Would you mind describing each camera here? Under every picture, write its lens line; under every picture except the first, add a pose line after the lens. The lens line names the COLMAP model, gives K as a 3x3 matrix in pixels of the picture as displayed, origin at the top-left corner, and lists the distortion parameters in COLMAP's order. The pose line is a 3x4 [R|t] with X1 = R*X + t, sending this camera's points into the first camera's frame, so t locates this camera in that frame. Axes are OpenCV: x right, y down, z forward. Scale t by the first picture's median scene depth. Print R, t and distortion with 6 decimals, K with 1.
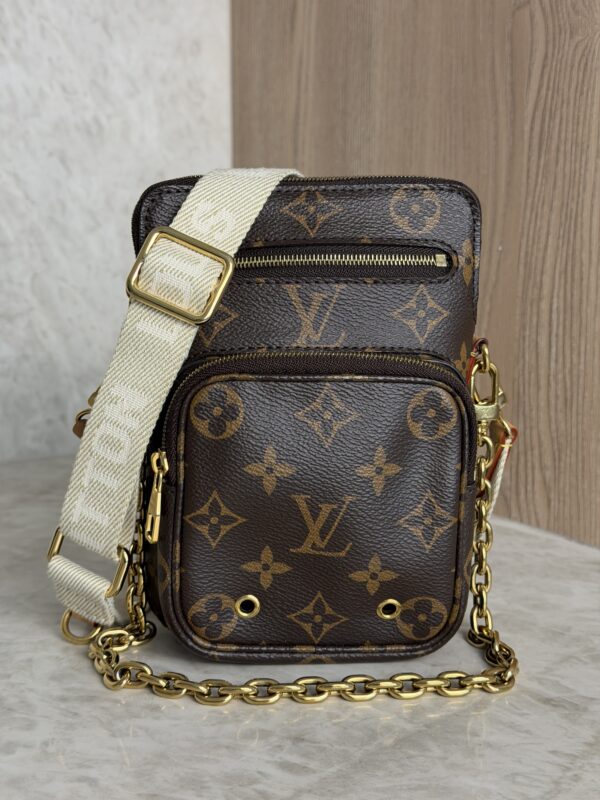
lens RADIAL K [[1142.5, 0, 301.4], [0, 1142.5, 402.8], [0, 0, 1]] dist [0.102137, 0.000000]
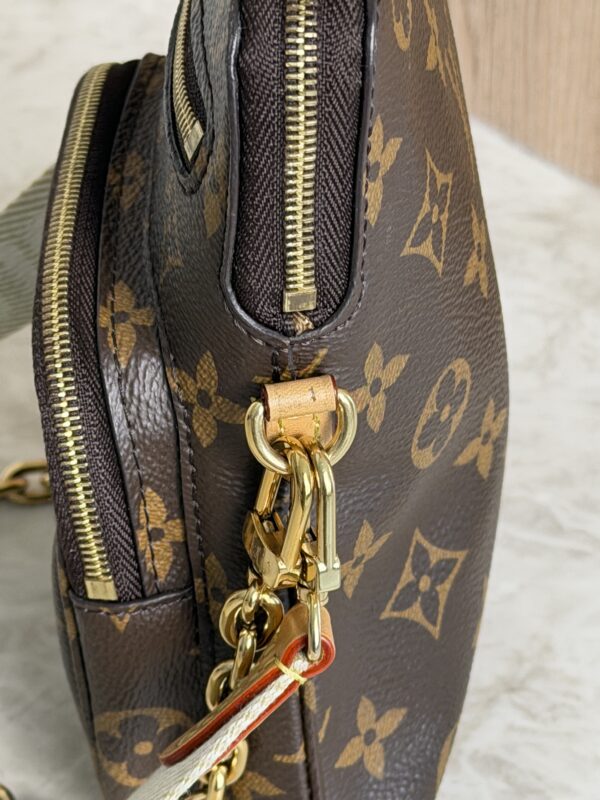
lens RADIAL K [[2464.9, 0, 304.2], [0, 2464.9, 406.3], [0, 0, 1]] dist [0.008330, 0.000000]
pose [[0.997557, -0.041246, 0.056386, 0.093283], [0.011324, 0.891910, 0.452071, -0.348797], [-0.068938, -0.450328, 0.890198, -0.040030]]
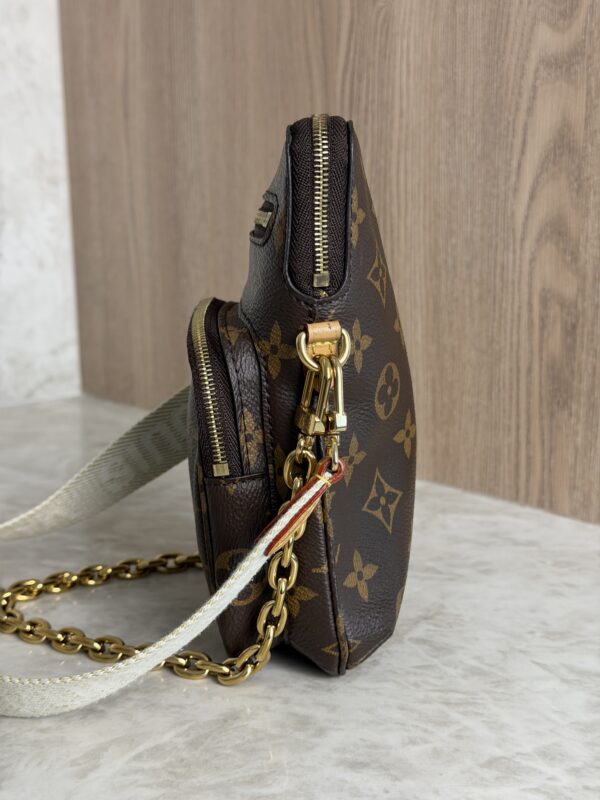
lens RADIAL K [[1142.5, 0, 298.7], [0, 1142.5, 404.8], [0, 0, 1]] dist [0.102137, 0.000000]
pose [[0.992951, -0.039268, 0.111831, 0.036097], [0.036688, 0.999013, 0.025032, 0.031364], [-0.112704, -0.020753, 0.993412, -0.075183]]
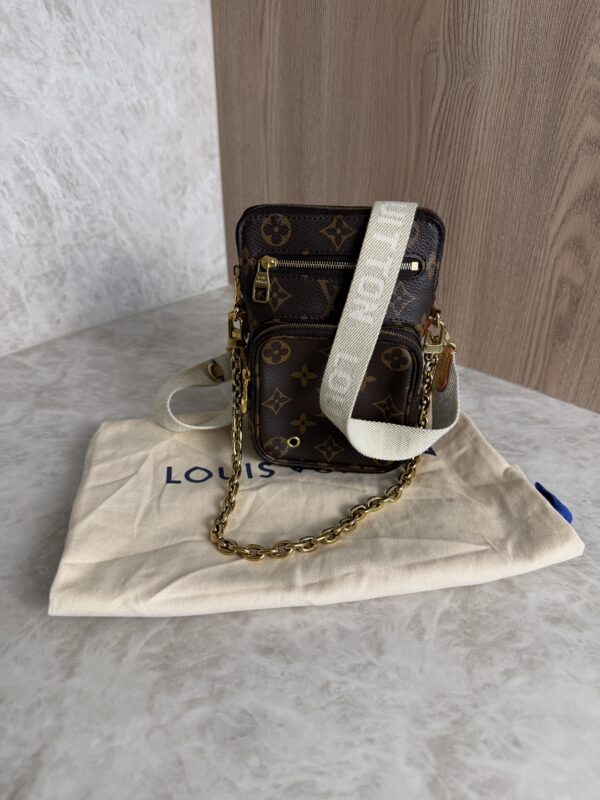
lens RADIAL K [[578.8, 0, 296.9], [0, 578.8, 403.4], [0, 0, 1]] dist [-0.026731, 0.002080]
pose [[0.977007, -0.108005, 0.183827, -0.252597], [0.034375, 0.930713, 0.364131, -0.225776], [-0.210418, -0.349440, 0.913026, 0.149314]]
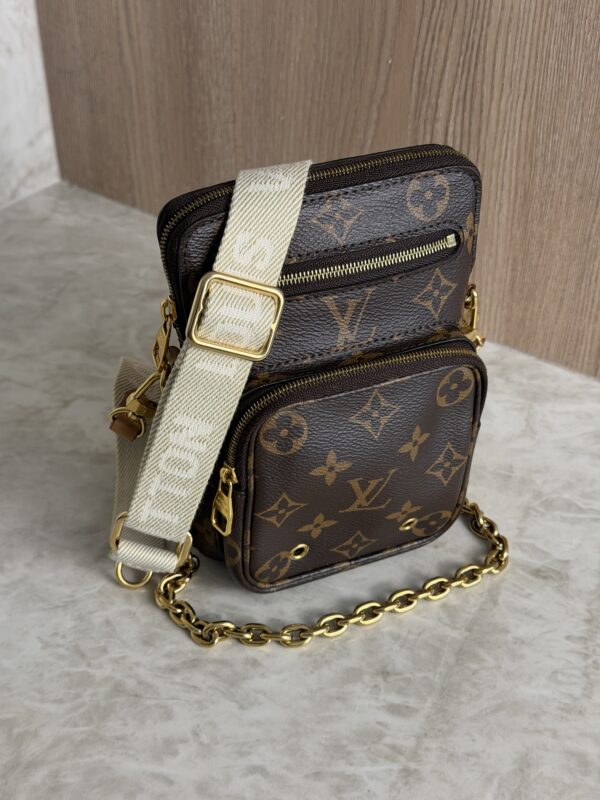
lens RADIAL K [[1142.5, 0, 293.6], [0, 1142.5, 398.3], [0, 0, 1]] dist [0.102137, 0.000000]
pose [[0.944341, -0.195920, 0.264262, -0.297410], [0.053122, 0.883586, 0.465246, -0.453673], [-0.324650, -0.425313, 0.844815, 0.077334]]
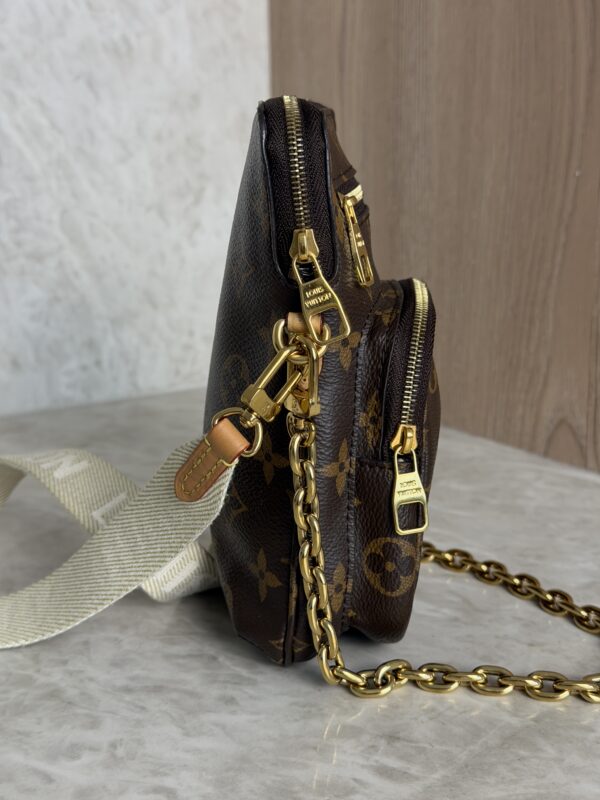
lens RADIAL K [[1142.5, 0, 300.1], [0, 1142.5, 406.1], [0, 0, 1]] dist [0.102137, 0.000000]
pose [[0.999777, -0.014970, -0.014913, -0.046358], [0.015962, 0.997506, 0.068760, -0.022702], [0.013847, -0.068983, 0.997522, 0.097840]]
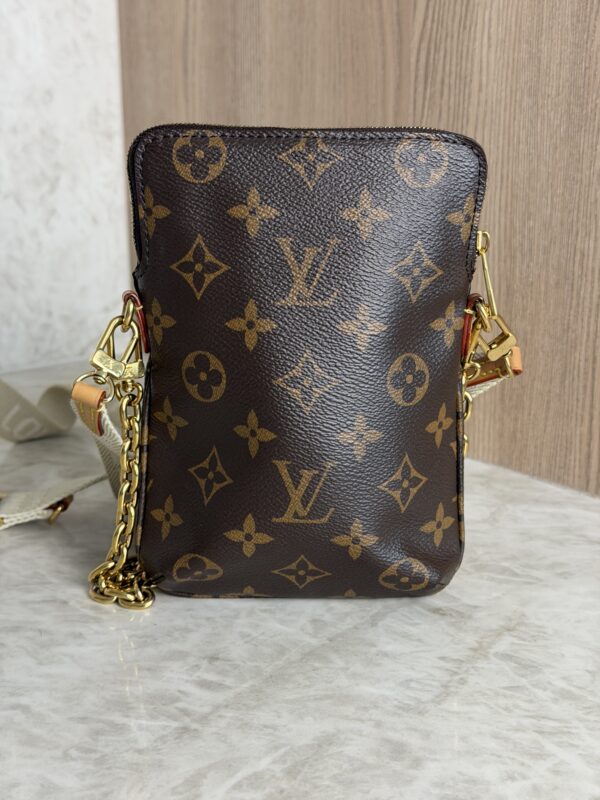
lens RADIAL K [[1142.5, 0, 298.9], [0, 1142.5, 399.0], [0, 0, 1]] dist [0.102137, 0.000000]
pose [[0.995196, -0.026391, 0.094280, -0.014764], [0.017558, 0.995481, 0.093320, -0.042747], [-0.096317, -0.091217, 0.991162, -0.052457]]
